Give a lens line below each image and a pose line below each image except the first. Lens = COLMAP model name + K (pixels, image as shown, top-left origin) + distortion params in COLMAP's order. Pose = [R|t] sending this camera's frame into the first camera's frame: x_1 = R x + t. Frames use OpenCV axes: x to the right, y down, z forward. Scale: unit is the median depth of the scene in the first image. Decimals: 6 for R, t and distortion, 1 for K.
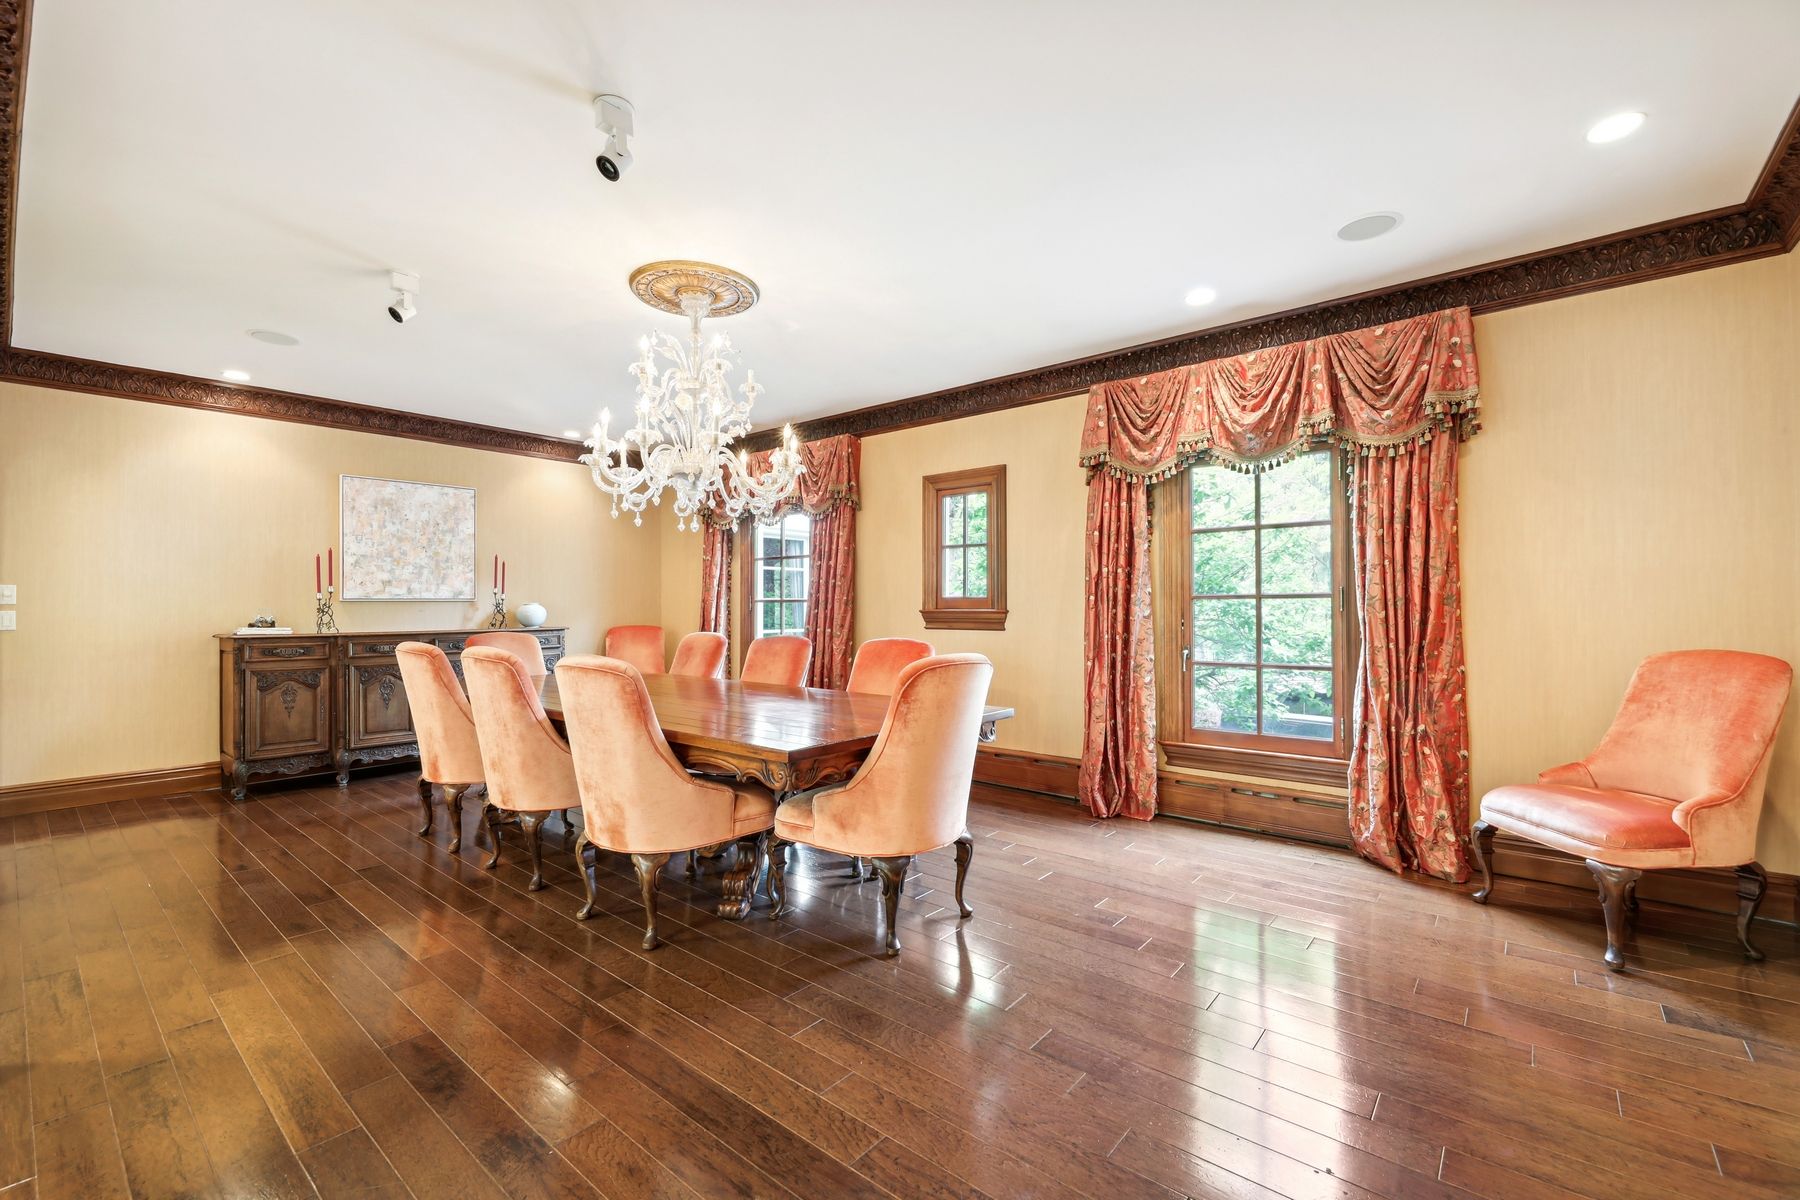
lens RADIAL K [[772.1, 0, 899.4], [0, 772.1, 602.5], [0, 0, 1]] dist [0.001245, -0.000201]
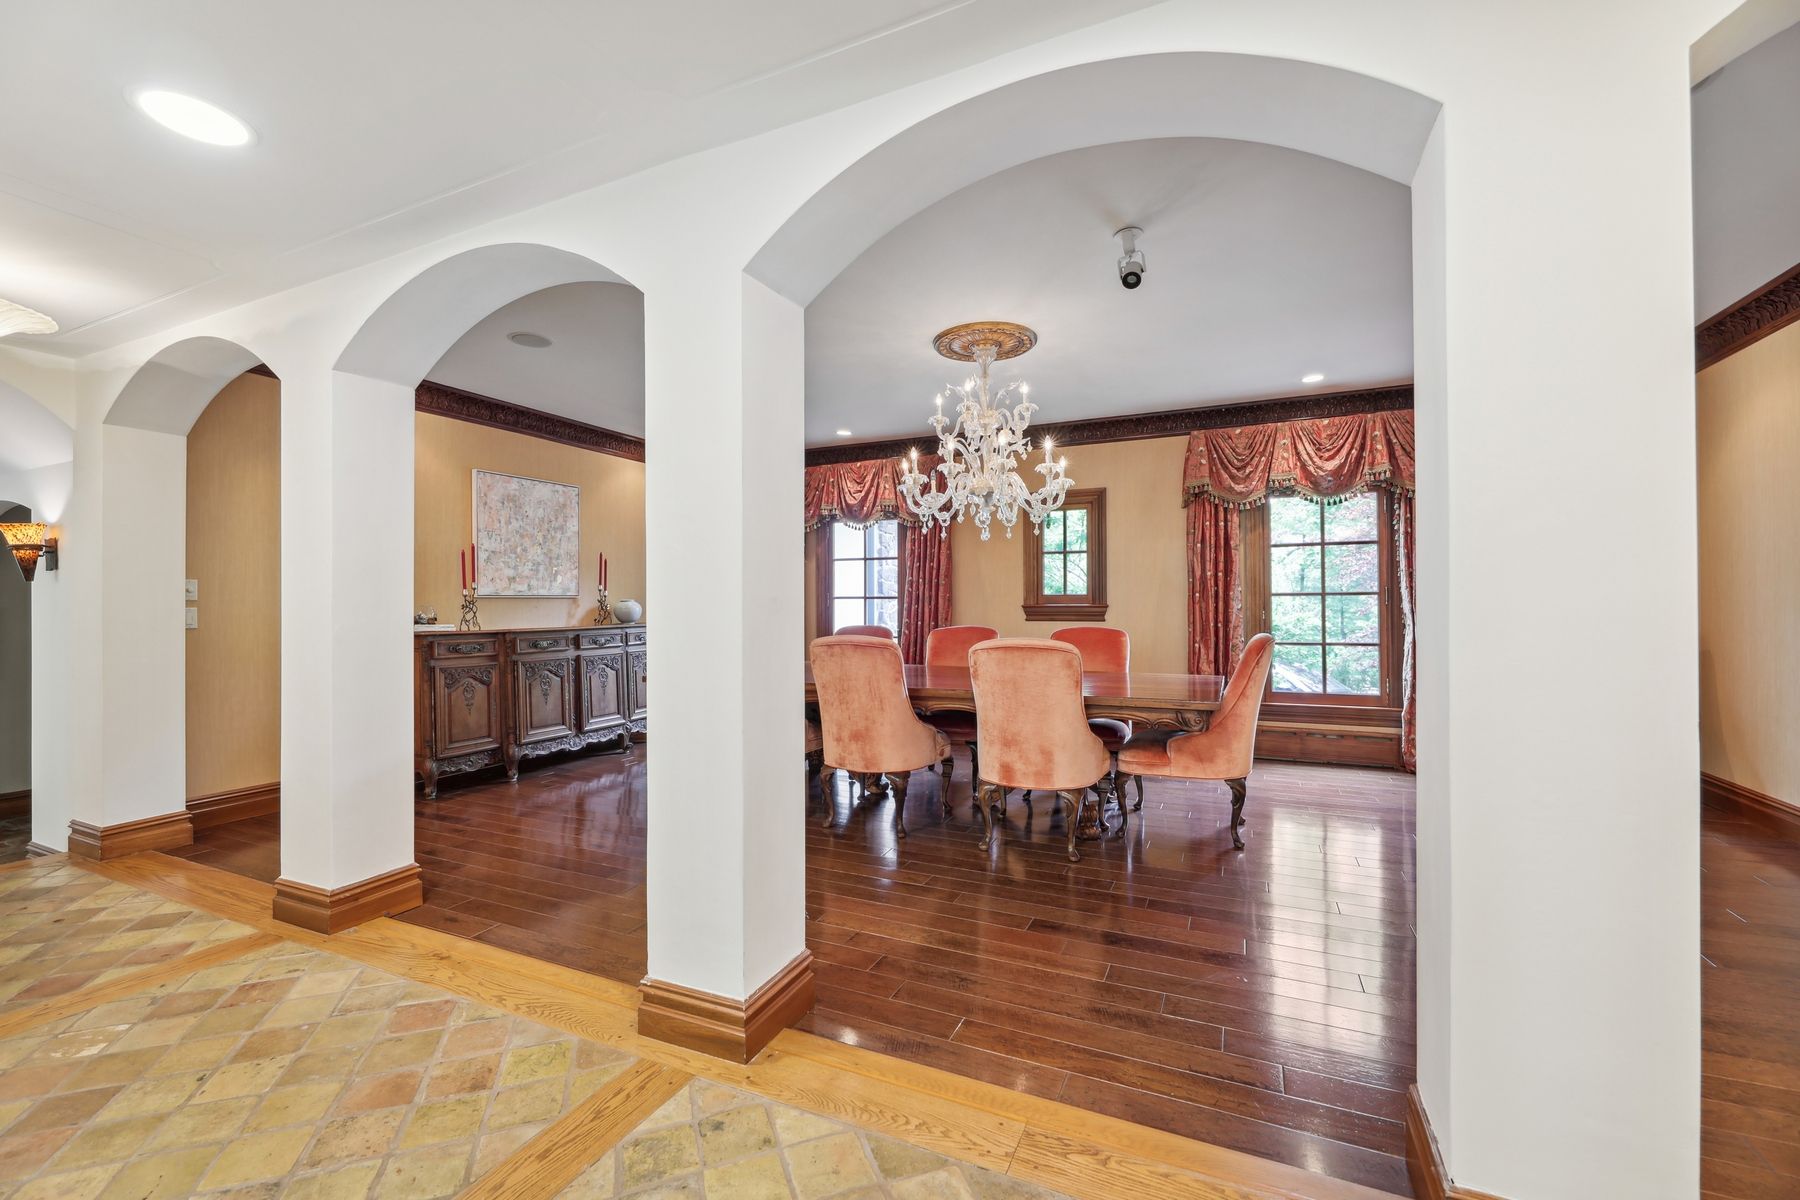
lens RADIAL K [[745.7, 0, 915.9], [0, 745.7, 604.9], [0, 0, 1]] dist [-0.000913, -0.000403]
pose [[0.963688, -0.002326, 0.267020, -0.546342], [0.000952, 0.999986, 0.005276, 0.003990], [-0.267029, -0.004830, 0.963677, -0.085850]]
